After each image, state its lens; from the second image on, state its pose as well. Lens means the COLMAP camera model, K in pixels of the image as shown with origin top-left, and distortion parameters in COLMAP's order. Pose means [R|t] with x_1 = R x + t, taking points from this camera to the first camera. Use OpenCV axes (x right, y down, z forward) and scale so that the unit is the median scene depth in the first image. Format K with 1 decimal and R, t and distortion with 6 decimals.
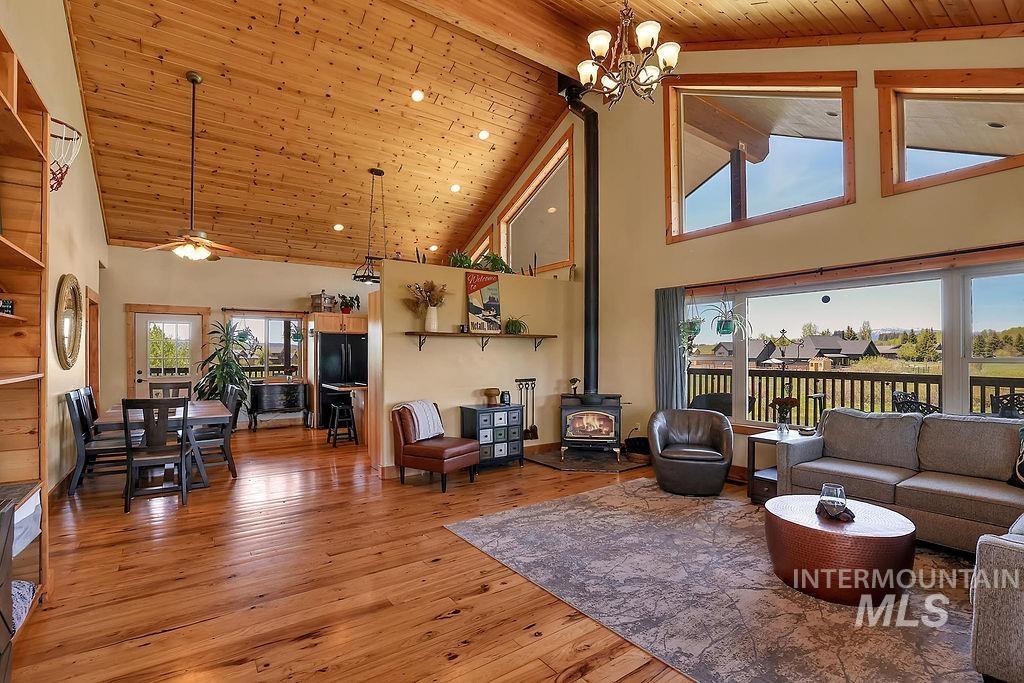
lens RADIAL K [[482.2, 0, 509.6], [0, 482.2, 346.8], [0, 0, 1]] dist [-0.056673, 0.023683]
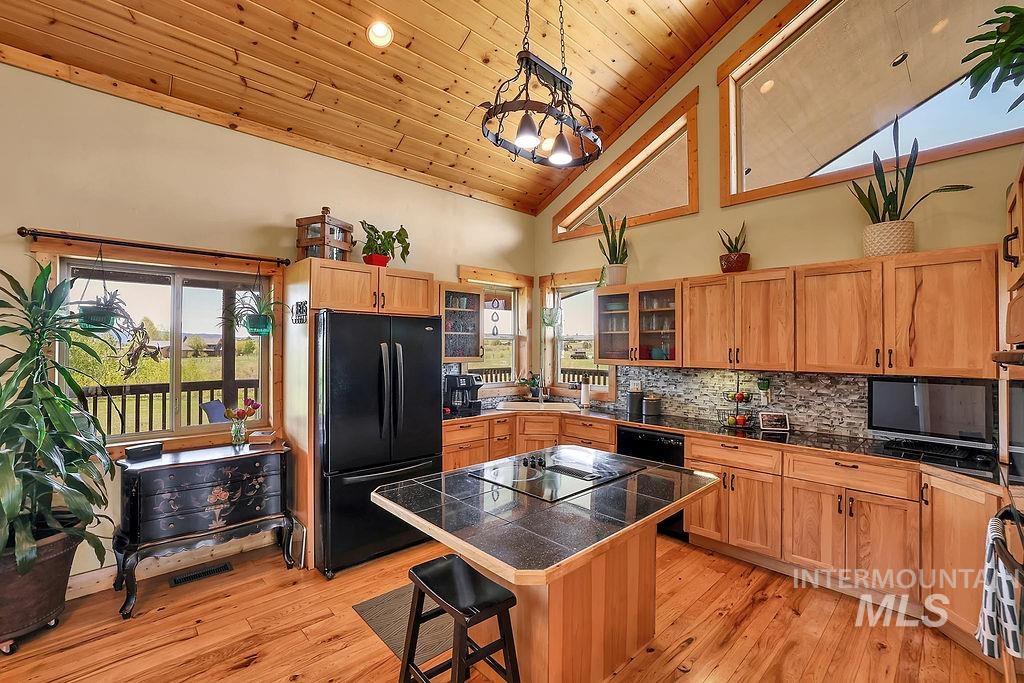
lens RADIAL K [[461.5, 0, 504.8], [0, 461.5, 338.4], [0, 0, 1]] dist [-0.053089, 0.017837]
pose [[0.993402, 0.001873, 0.114671, -0.410990], [-0.002650, 0.999975, 0.006627, -0.016796], [-0.114656, -0.006887, 0.993381, 0.869261]]
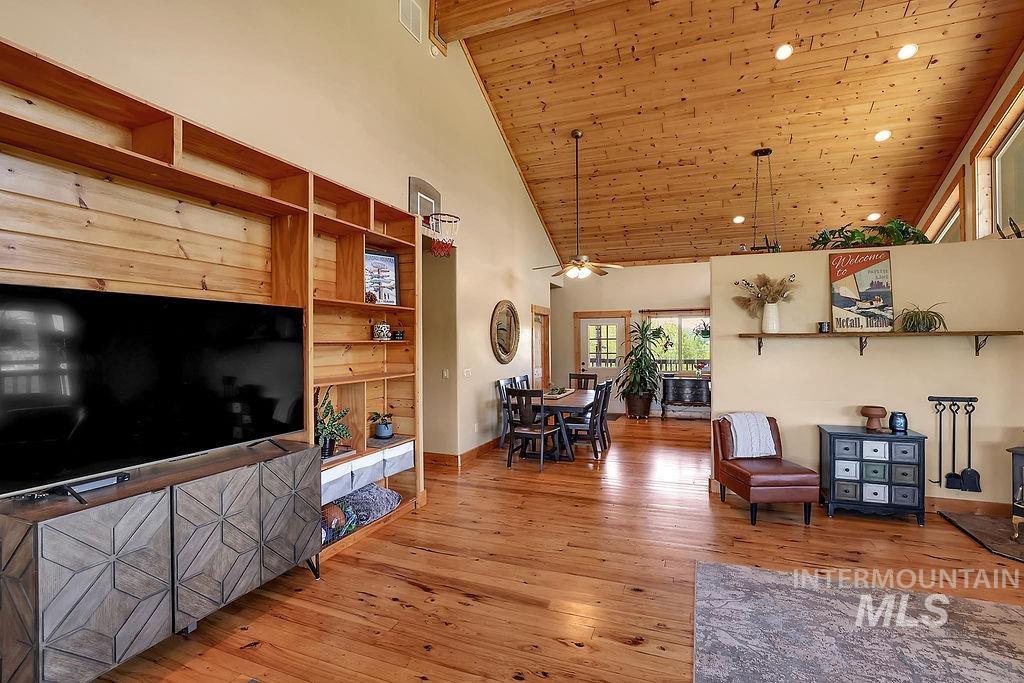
lens RADIAL K [[461.5, 0, 504.8], [0, 461.5, 338.4], [0, 0, 1]] dist [-0.053089, 0.017837]
pose [[0.536988, -0.007829, -0.843554, 0.221207], [0.015337, 0.999882, 0.000483, -0.024917], [0.843451, -0.013197, 0.537045, 0.147219]]
